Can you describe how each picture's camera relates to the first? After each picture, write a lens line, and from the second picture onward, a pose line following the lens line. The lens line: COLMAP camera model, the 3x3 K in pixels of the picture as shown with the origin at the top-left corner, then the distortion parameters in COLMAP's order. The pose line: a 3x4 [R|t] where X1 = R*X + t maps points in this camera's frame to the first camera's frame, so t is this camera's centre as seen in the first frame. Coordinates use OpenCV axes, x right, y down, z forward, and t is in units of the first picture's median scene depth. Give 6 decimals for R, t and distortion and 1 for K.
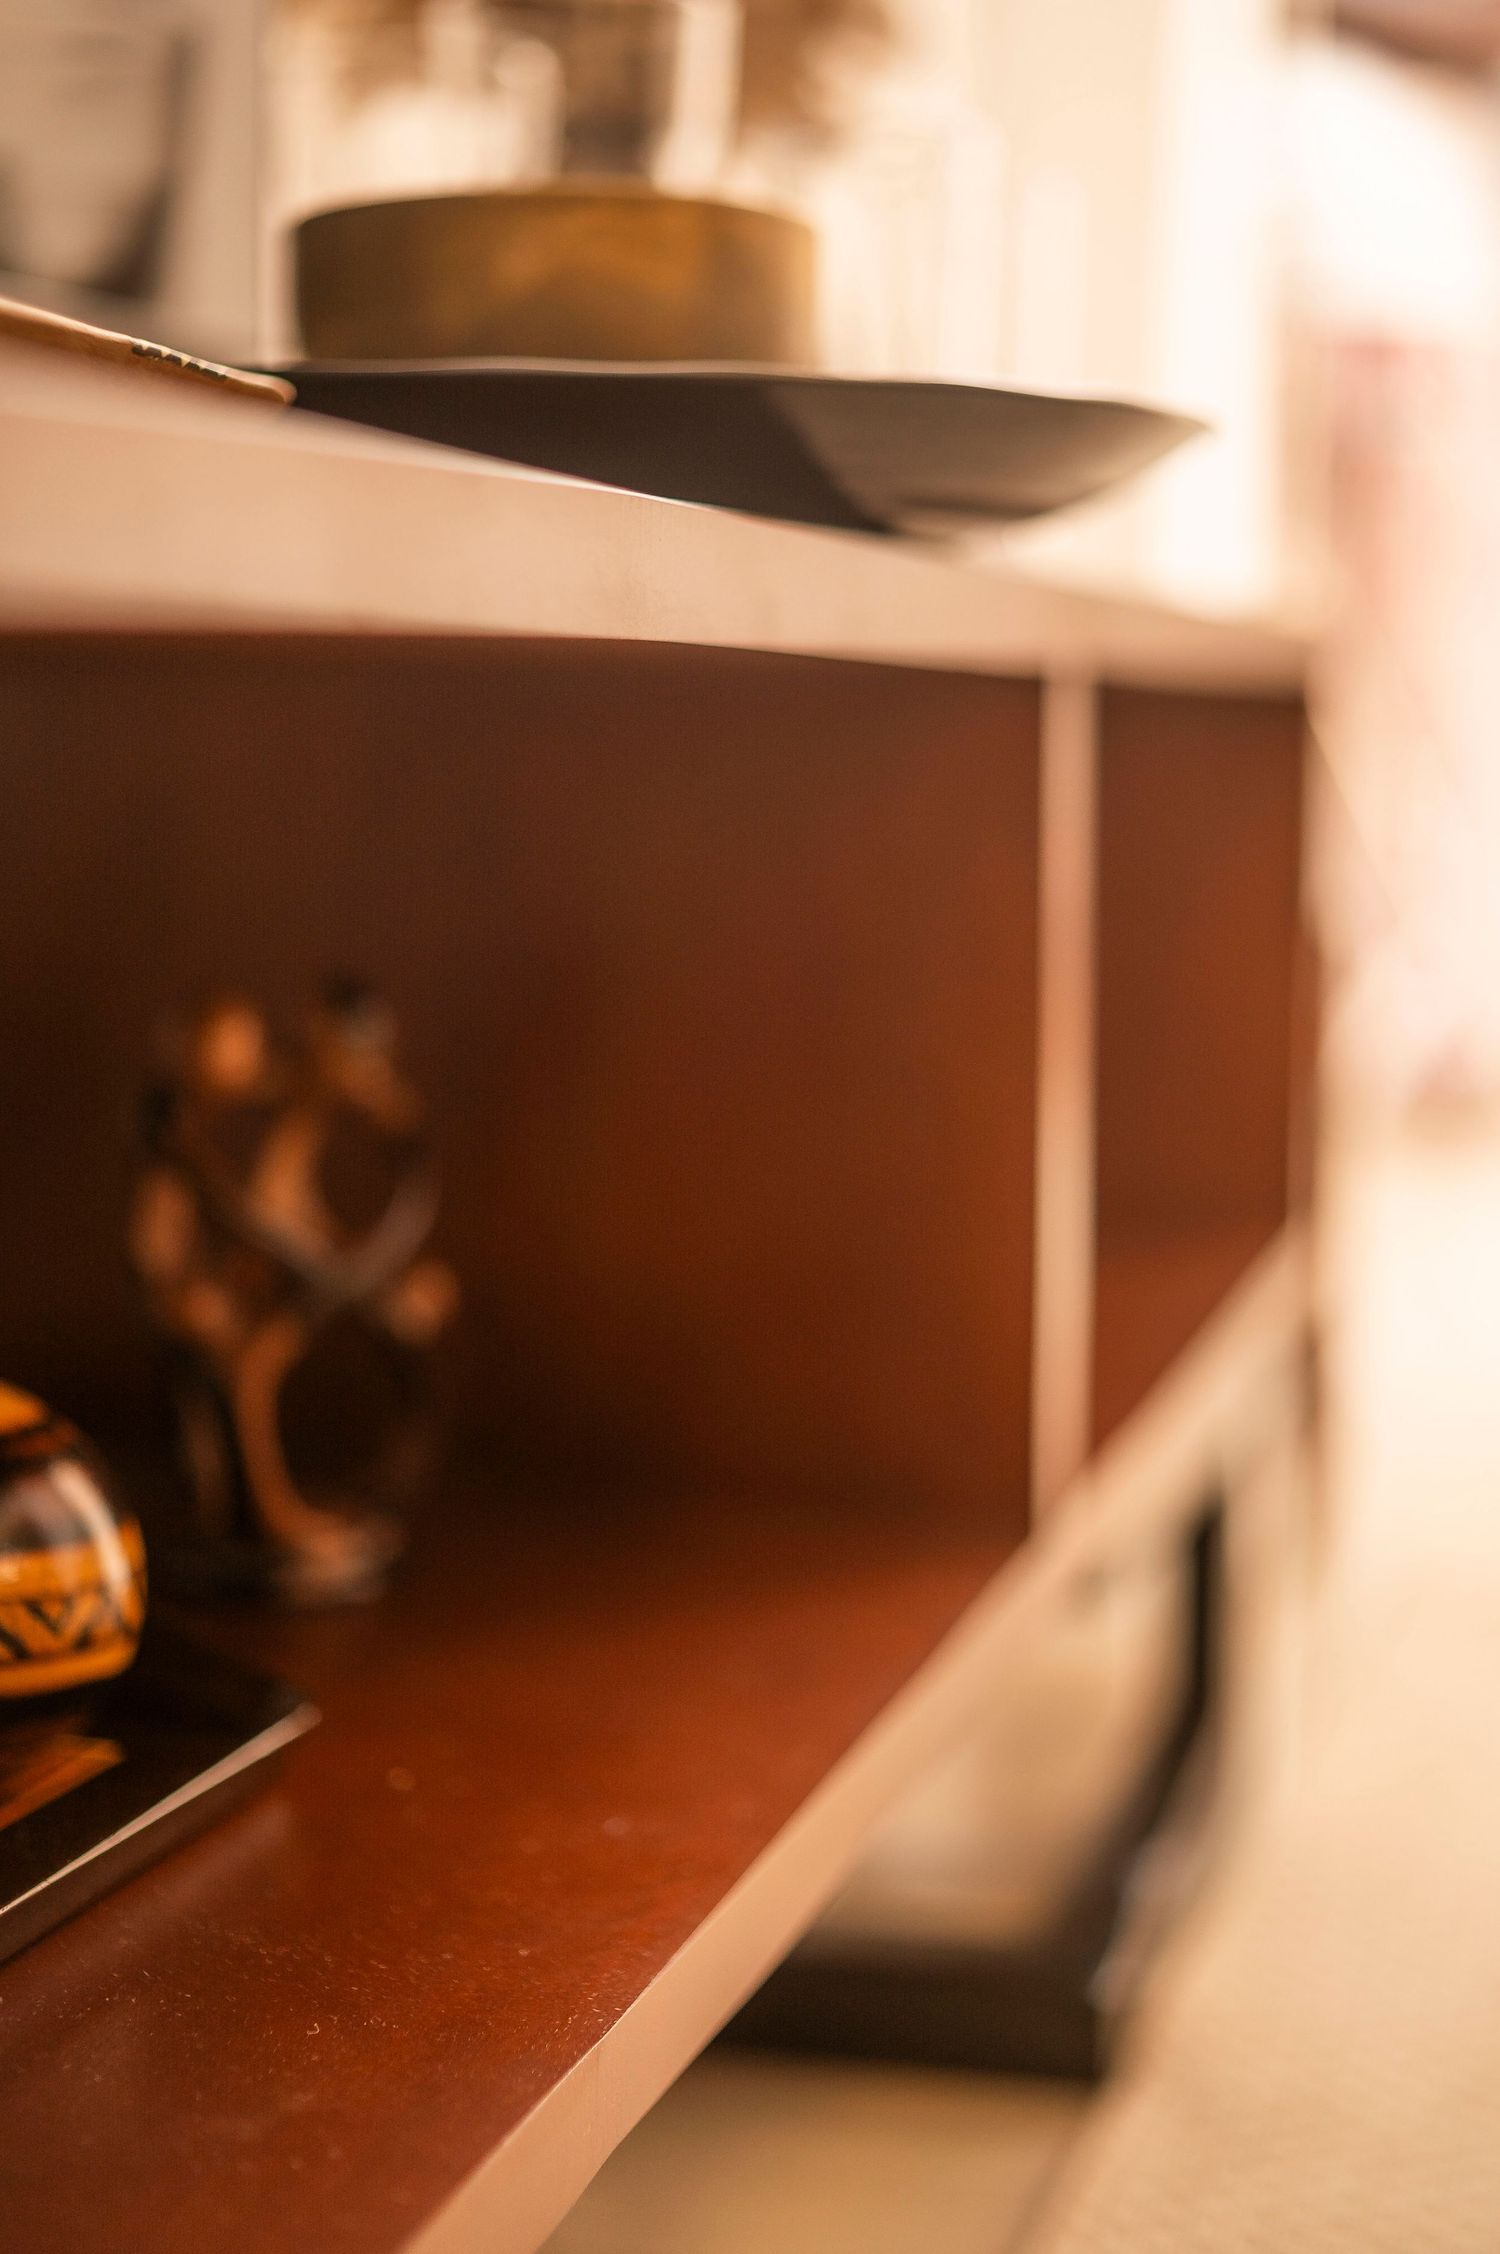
lens RADIAL K [[3446.5, 0, 745.1], [0, 3446.5, 1129.4], [0, 0, 1]] dist [0.009202, 0.000000]
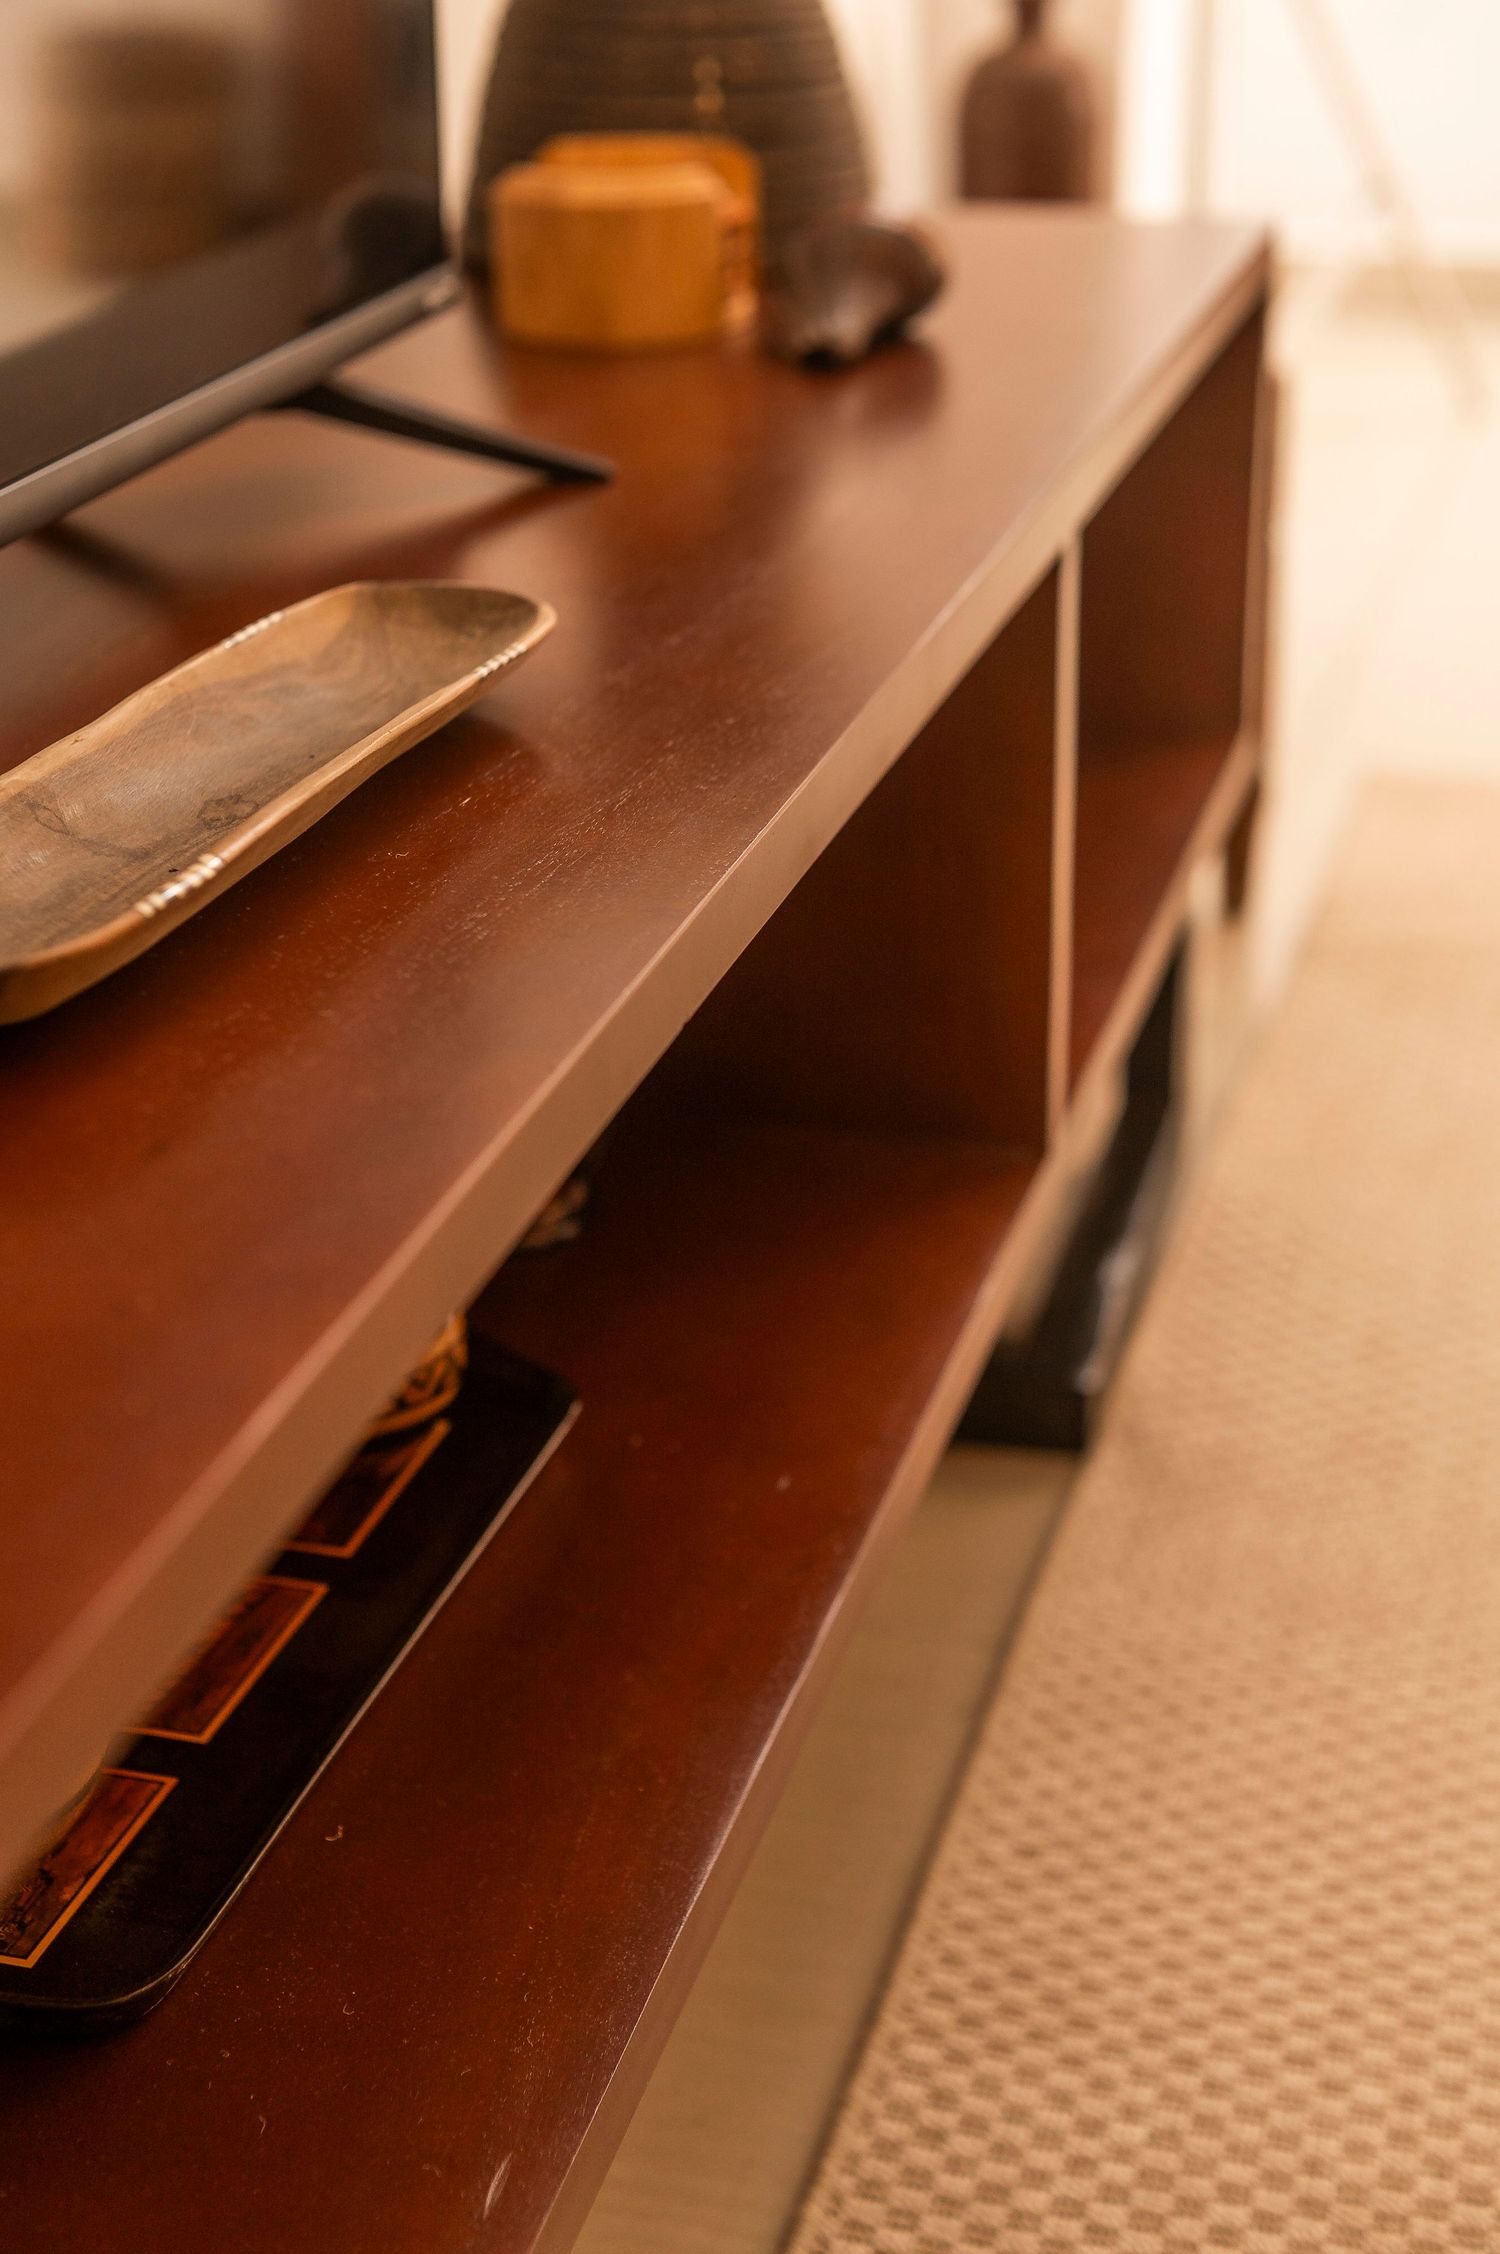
lens RADIAL K [[3446.5, 0, 748.8], [0, 3446.5, 1117.9], [0, 0, 1]] dist [0.009202, 0.000000]
pose [[0.999501, -0.028488, 0.013672, -0.057294], [0.023496, 0.959333, 0.281296, -0.318192], [-0.021130, -0.280834, 0.959524, -0.354028]]
